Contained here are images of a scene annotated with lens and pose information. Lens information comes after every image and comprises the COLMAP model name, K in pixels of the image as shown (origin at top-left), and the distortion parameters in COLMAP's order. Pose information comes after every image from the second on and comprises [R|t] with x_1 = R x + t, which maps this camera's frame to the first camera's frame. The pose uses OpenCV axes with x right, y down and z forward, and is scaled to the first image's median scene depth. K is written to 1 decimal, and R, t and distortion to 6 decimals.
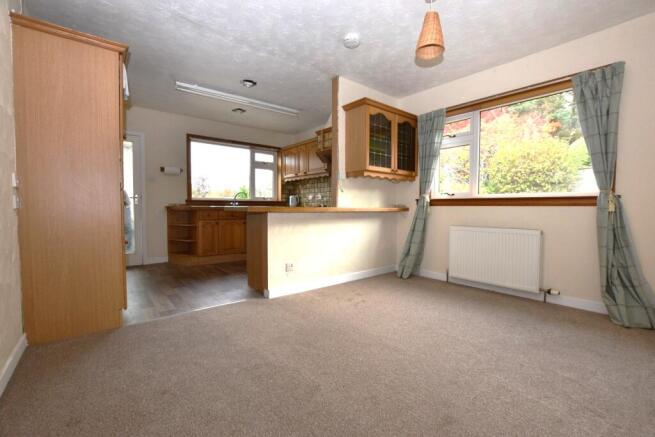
lens RADIAL K [[289.9, 0, 328.3], [0, 289.9, 220.3], [0, 0, 1]] dist [-0.033689, 0.005502]
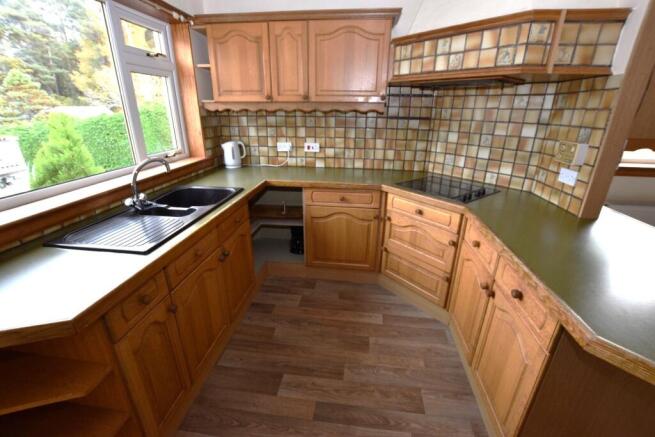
lens RADIAL K [[289.9, 0, 330.1], [0, 289.9, 219.2], [0, 0, 1]] dist [-0.033689, 0.005502]
pose [[0.723846, -0.247717, 0.643959, -0.572511], [0.027018, 0.942787, 0.332300, -0.203745], [-0.689433, -0.223136, 0.689125, 0.972139]]
